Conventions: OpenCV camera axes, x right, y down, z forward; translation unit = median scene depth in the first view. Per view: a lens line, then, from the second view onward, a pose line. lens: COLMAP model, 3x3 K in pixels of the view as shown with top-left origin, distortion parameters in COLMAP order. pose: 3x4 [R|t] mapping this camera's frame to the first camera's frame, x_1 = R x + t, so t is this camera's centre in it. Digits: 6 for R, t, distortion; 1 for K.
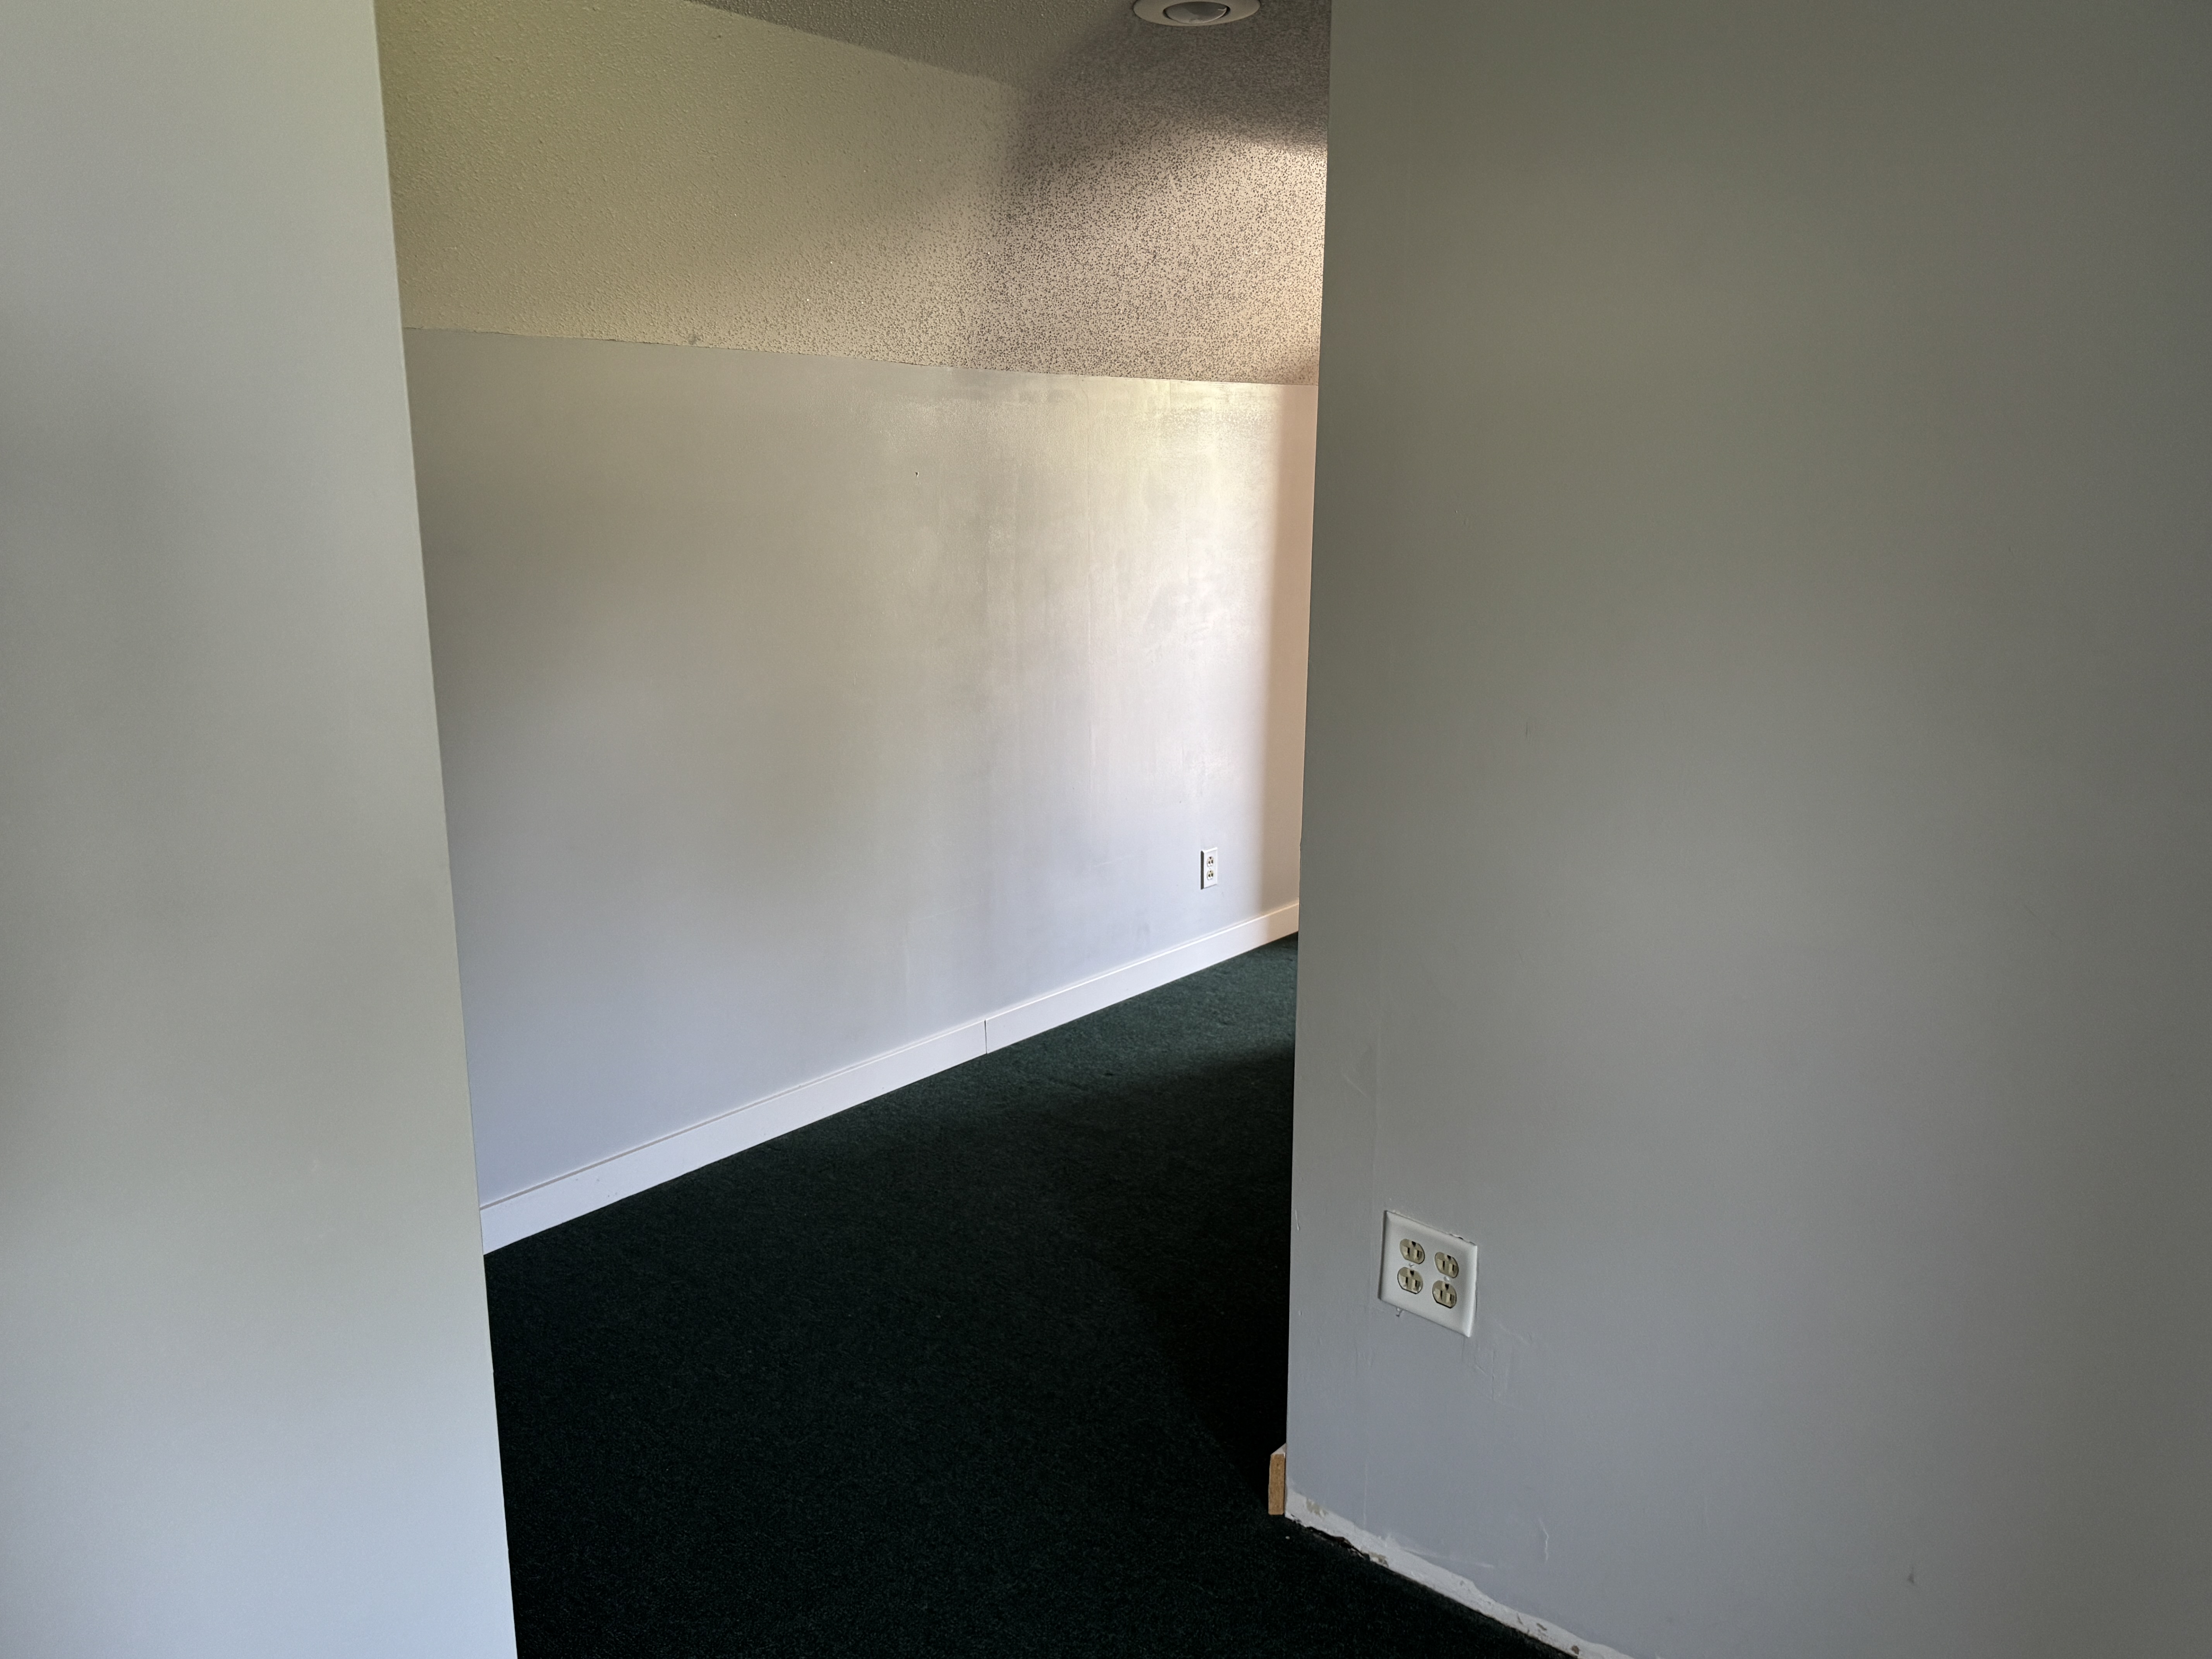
lens RADIAL K [[1595.5, 0, 1106.0], [0, 1595.5, 829.5], [0, 0, 1]] dist [0.114288, -0.182344]
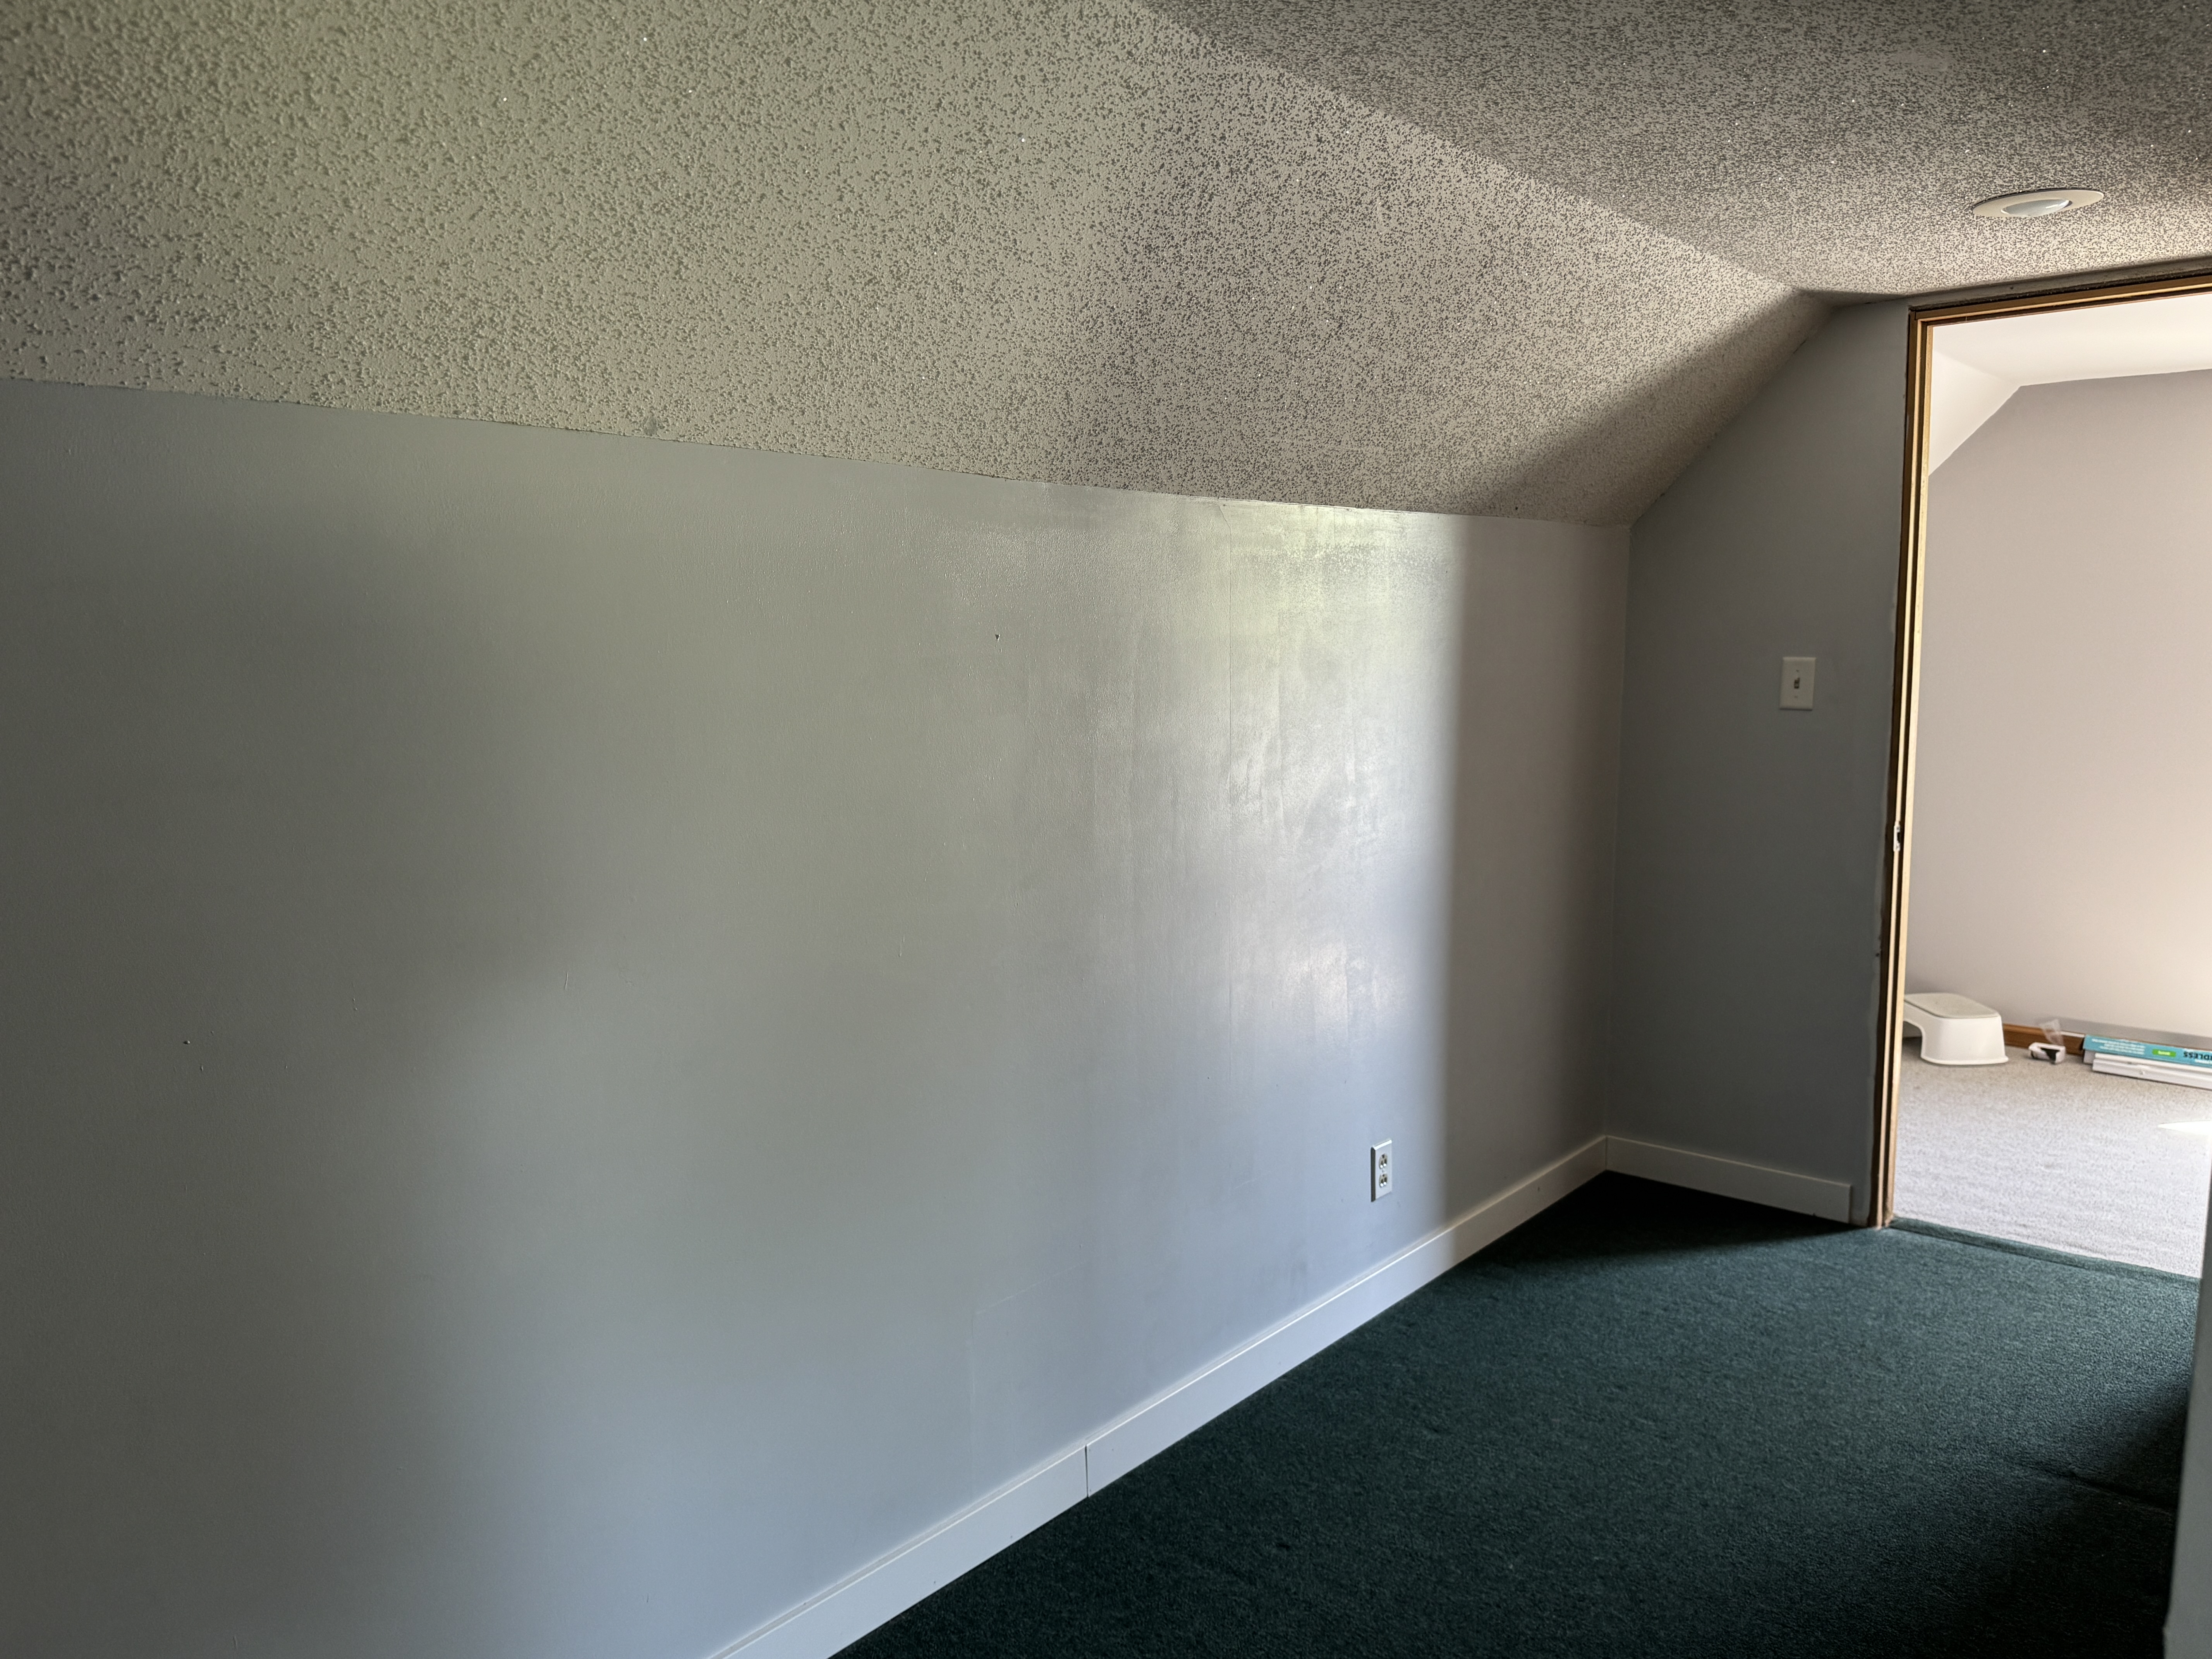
lens RADIAL K [[1595.5, 0, 1106.0], [0, 1595.5, 829.5], [0, 0, 1]] dist [0.114288, -0.182344]
pose [[0.999901, -0.003699, -0.013541, -0.059659], [0.002397, 0.995478, -0.094960, -0.073229], [0.013831, 0.094919, 0.995389, 0.323215]]
